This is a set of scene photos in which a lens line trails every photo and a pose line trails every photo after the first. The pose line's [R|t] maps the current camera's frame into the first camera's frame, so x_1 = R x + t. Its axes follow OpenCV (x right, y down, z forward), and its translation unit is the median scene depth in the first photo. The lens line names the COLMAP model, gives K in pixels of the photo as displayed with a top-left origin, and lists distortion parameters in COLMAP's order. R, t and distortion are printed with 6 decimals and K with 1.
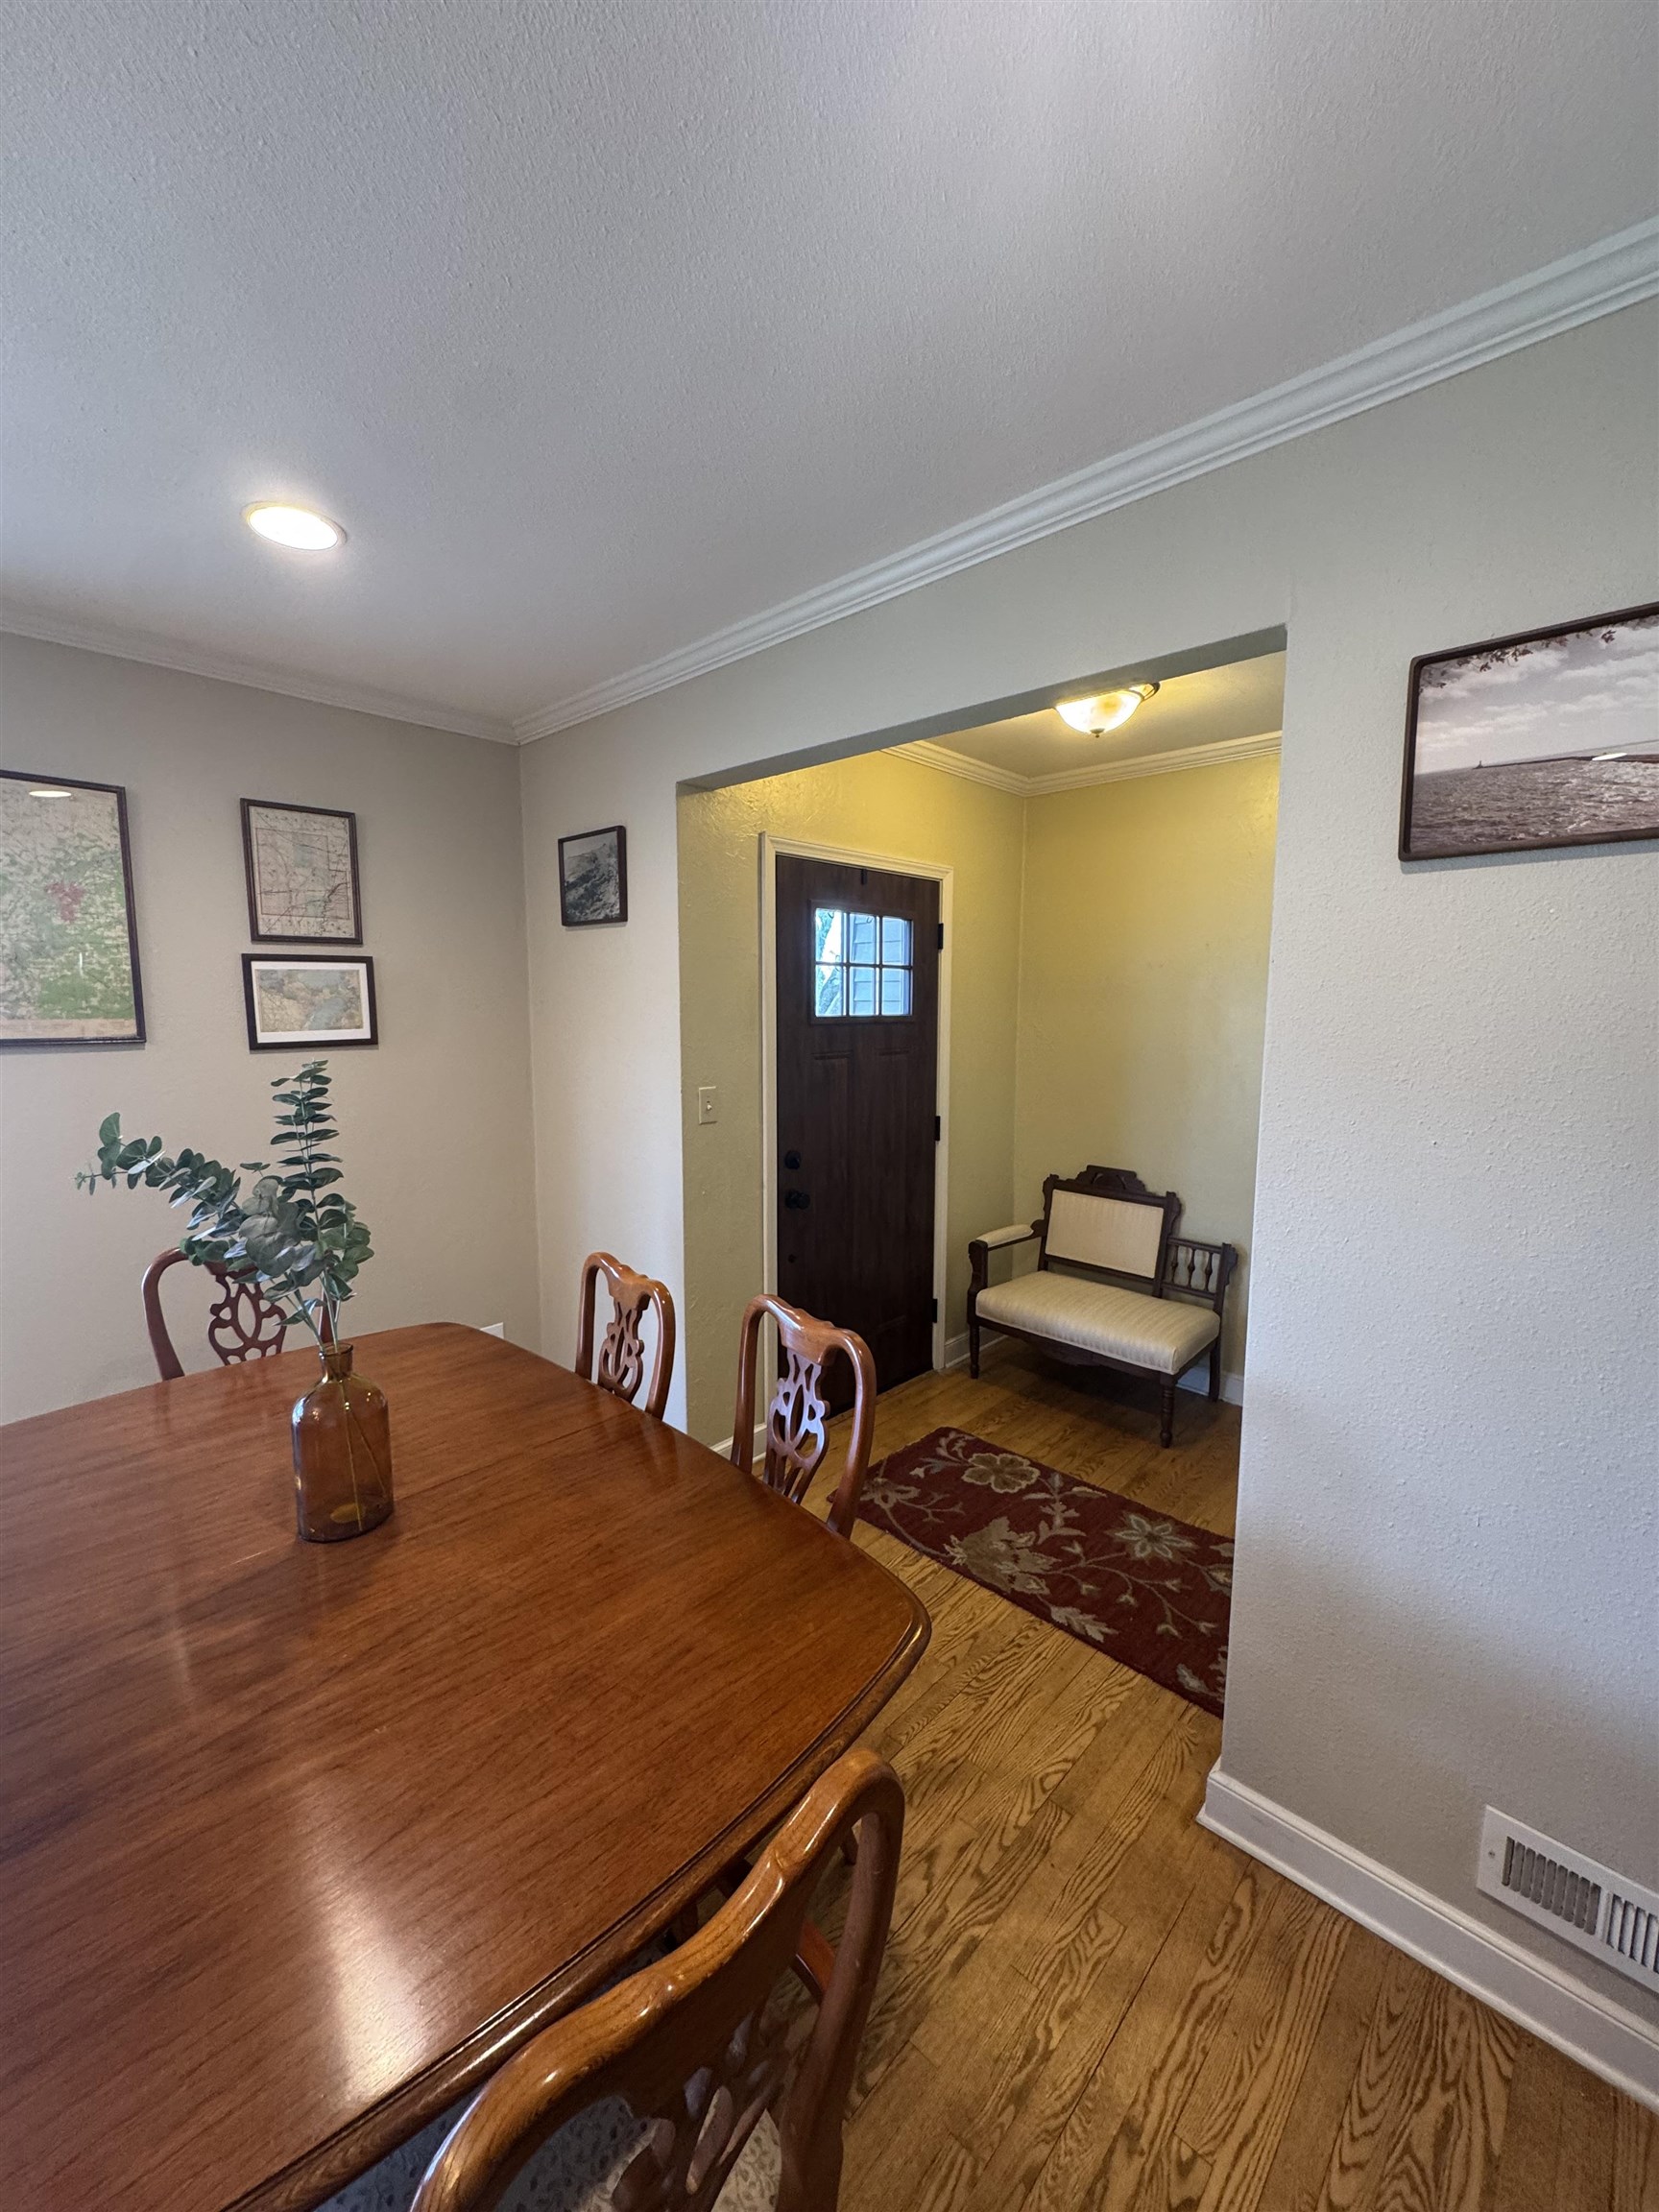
lens RADIAL K [[884.3, 0, 834.3], [0, 884.3, 1100.6], [0, 0, 1]] dist [-0.002088, -0.000244]
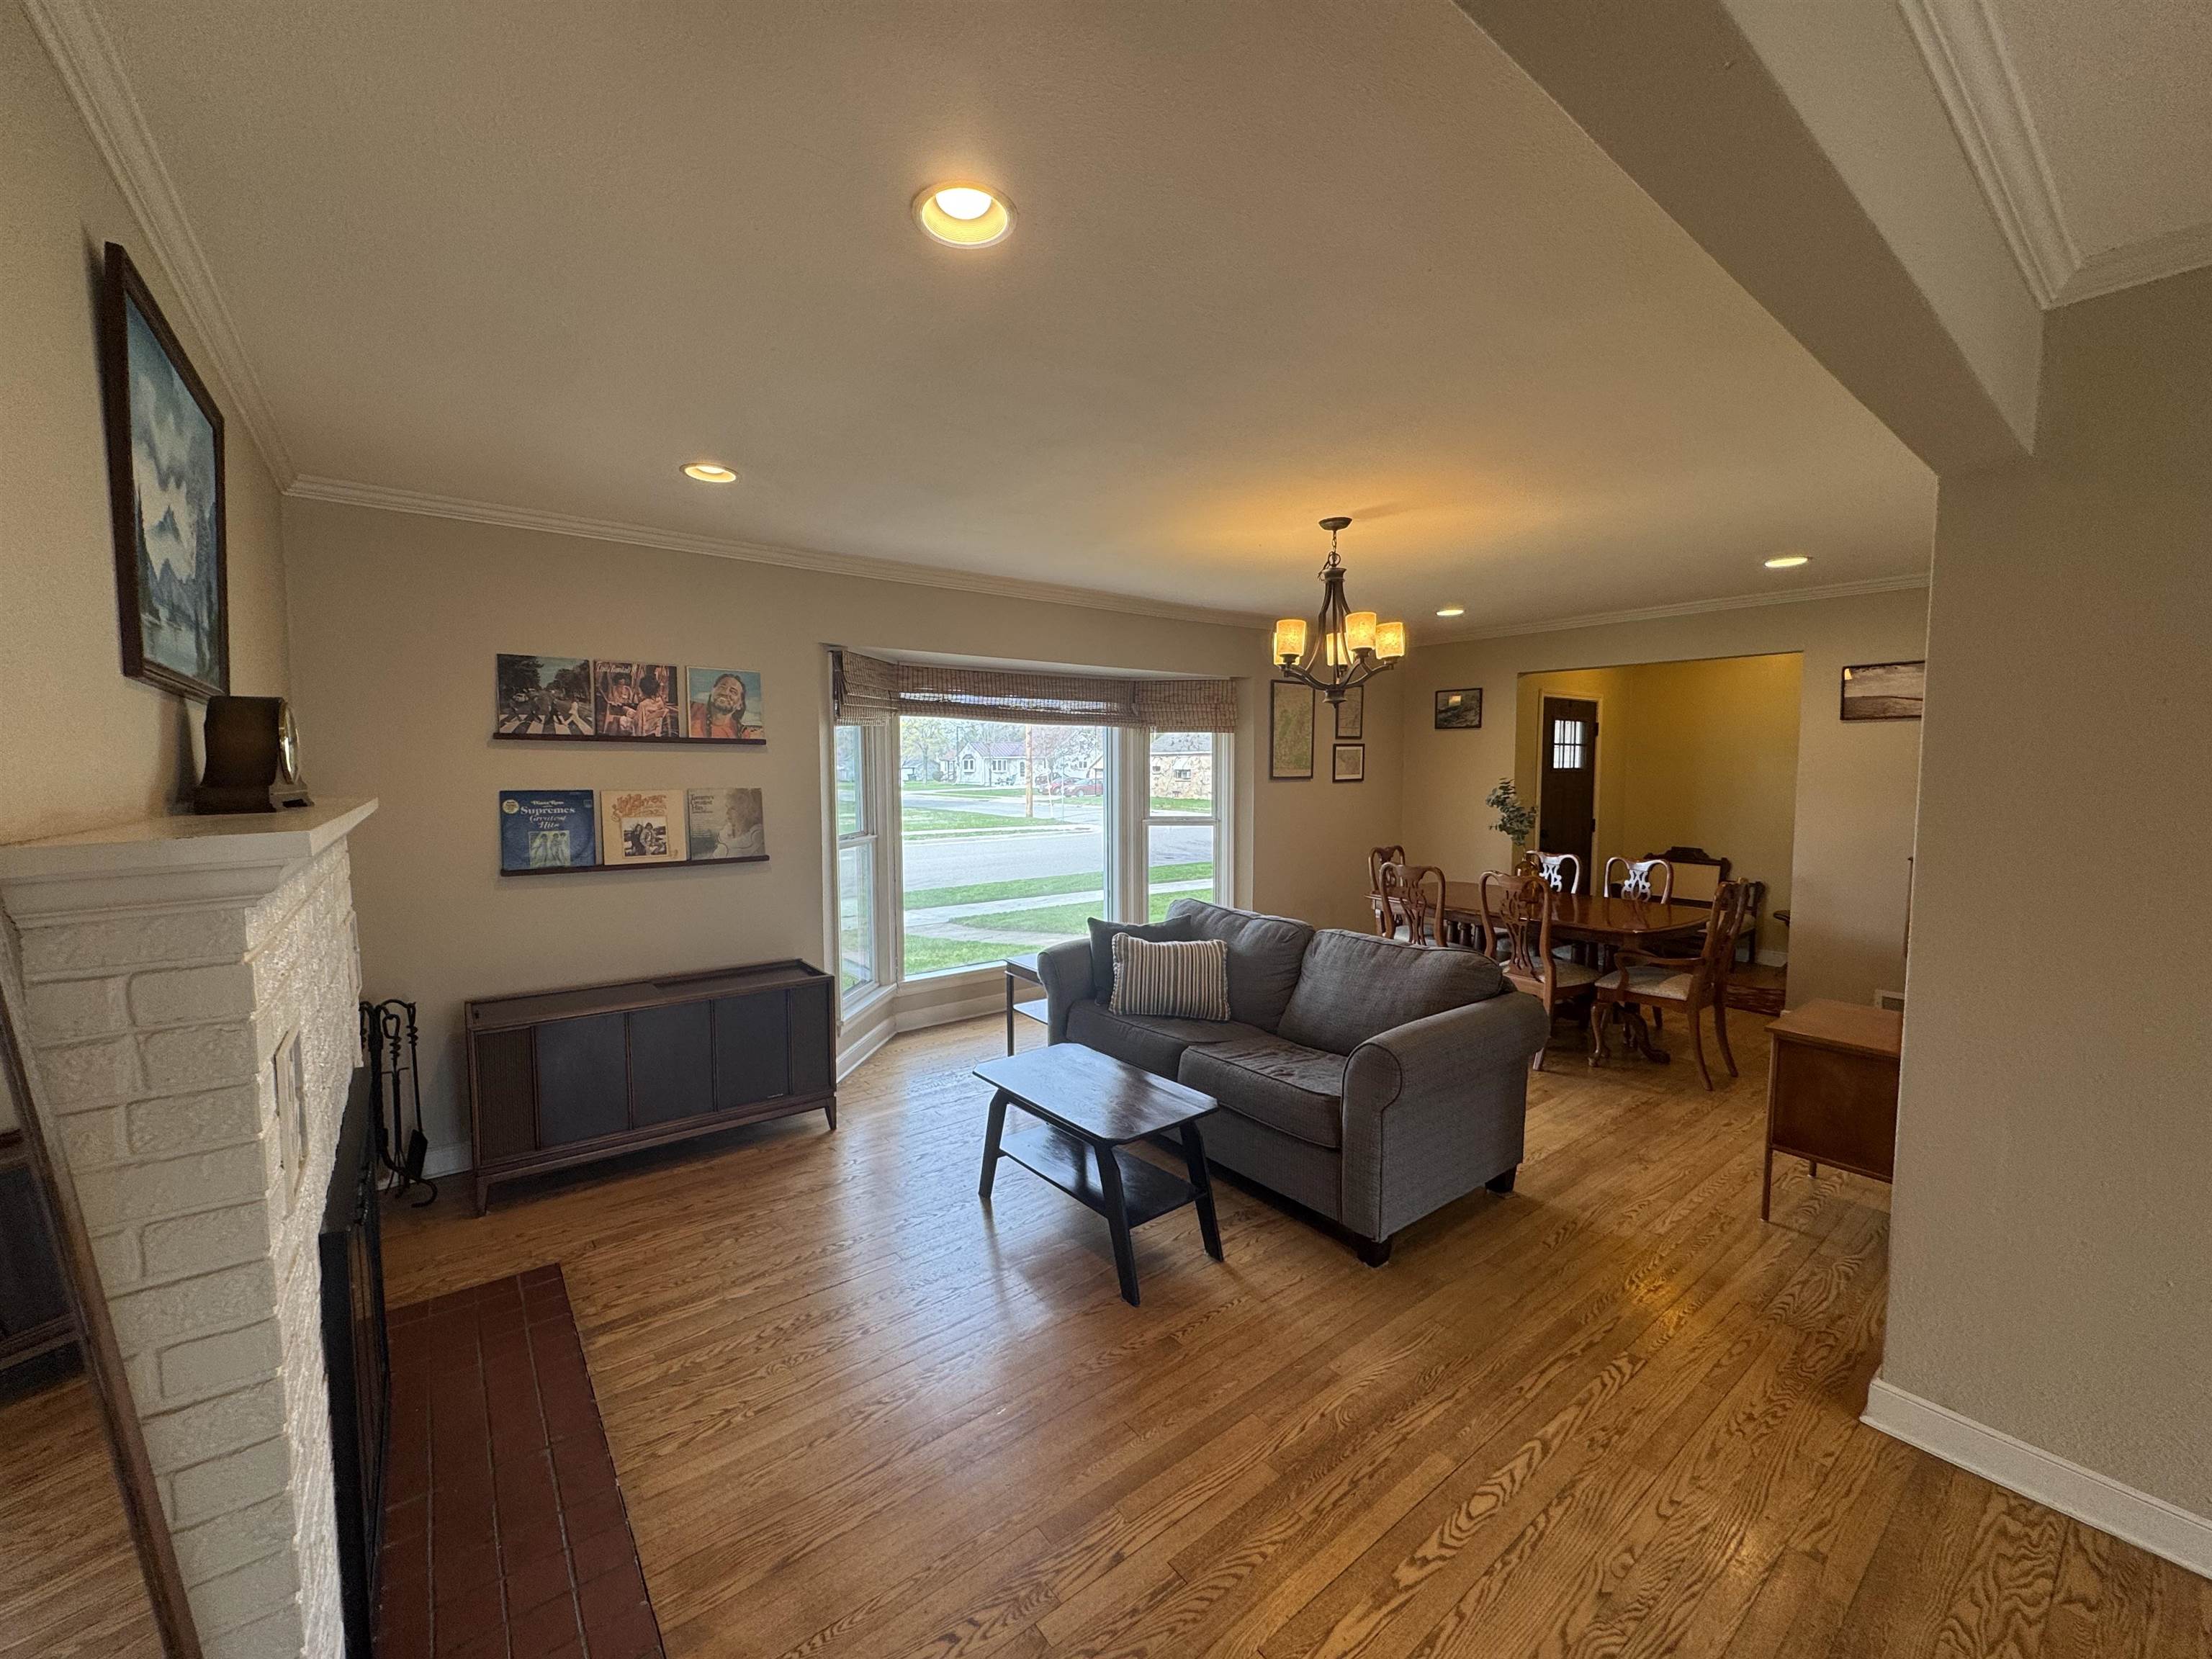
lens RADIAL K [[884.3, 0, 1102.8], [0, 884.3, 831.2], [0, 0, 1]] dist [-0.002088, -0.000244]
pose [[0.987939, 0.003929, -0.154796, -0.811931], [-0.010301, 0.999131, -0.040383, 0.165965], [0.154503, 0.041491, 0.987121, -1.371854]]
